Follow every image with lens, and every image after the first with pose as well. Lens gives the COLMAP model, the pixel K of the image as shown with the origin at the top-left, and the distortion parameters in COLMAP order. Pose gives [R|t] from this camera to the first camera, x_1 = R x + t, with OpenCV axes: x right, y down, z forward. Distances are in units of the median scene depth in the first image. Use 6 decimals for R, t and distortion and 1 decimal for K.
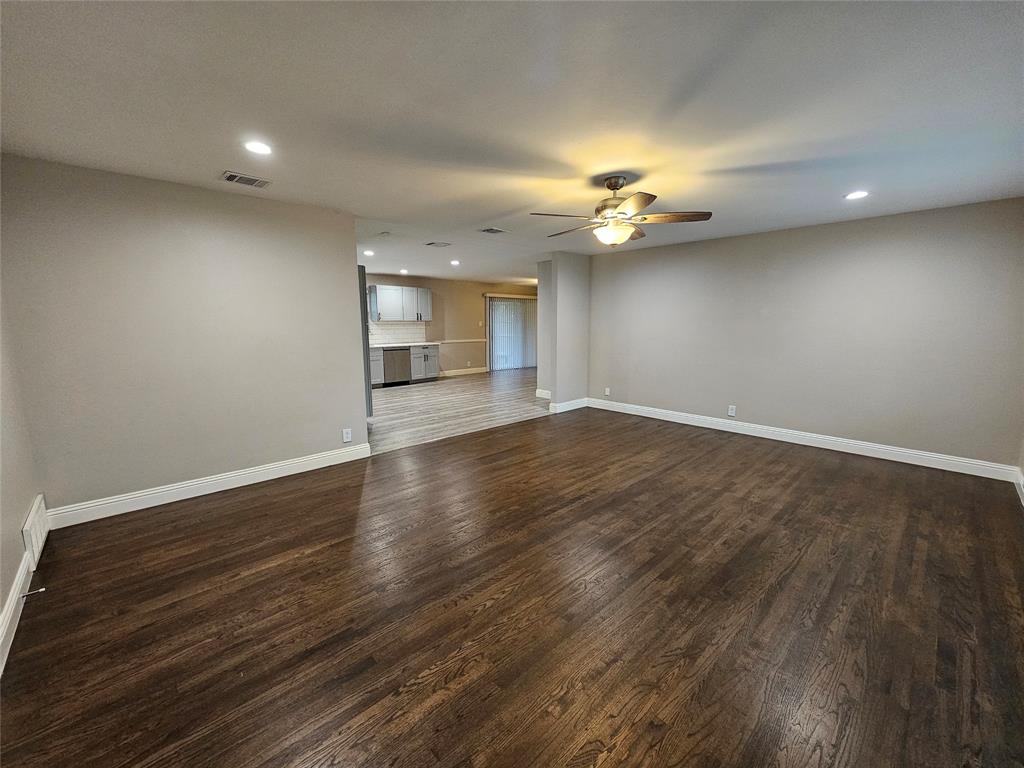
lens RADIAL K [[413.5, 0, 514.9], [0, 413.5, 382.4], [0, 0, 1]] dist [-0.000310, 0.000049]
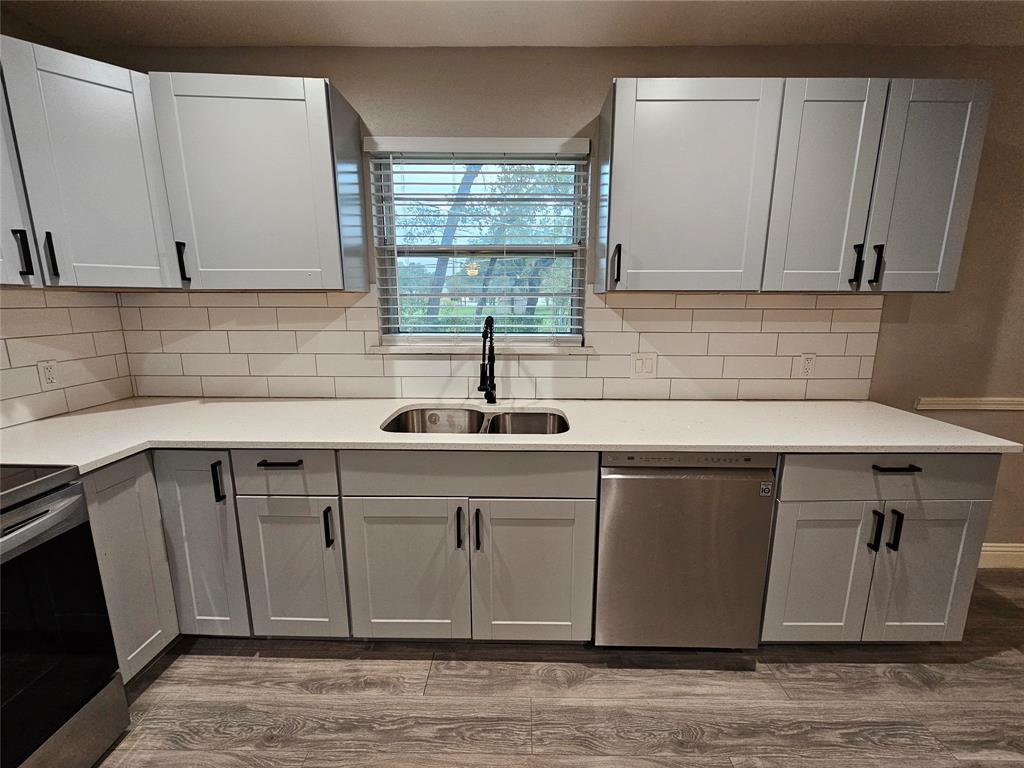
lens RADIAL K [[428.0, 0, 517.0], [0, 428.0, 382.7], [0, 0, 1]] dist [0.010355, 0.000041]
pose [[0.722913, 0.130795, -0.678446, -0.218960], [-0.105112, 0.991309, 0.079109, -0.115778], [0.682897, 0.014124, 0.730378, 0.811455]]
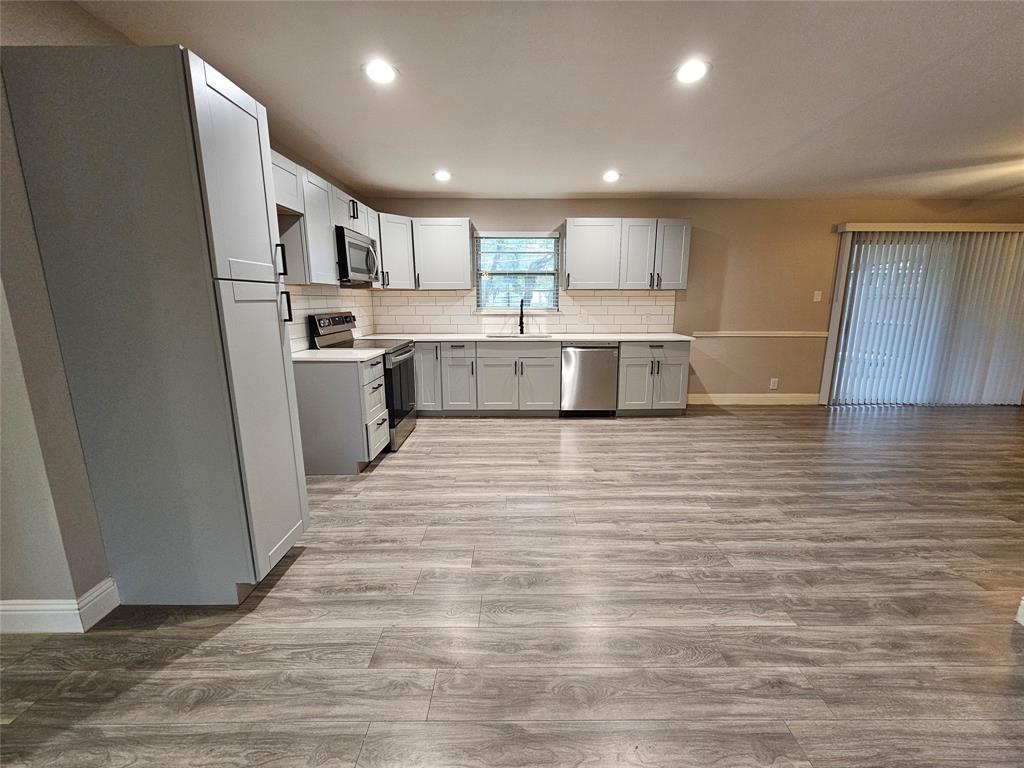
lens RADIAL K [[413.5, 0, 514.9], [0, 413.5, 382.4], [0, 0, 1]] dist [-0.000310, 0.000049]
pose [[0.733223, 0.132000, -0.667053, -0.016688], [-0.099485, 0.991246, 0.086800, -0.069759], [0.672671, 0.002718, 0.739936, 0.560206]]
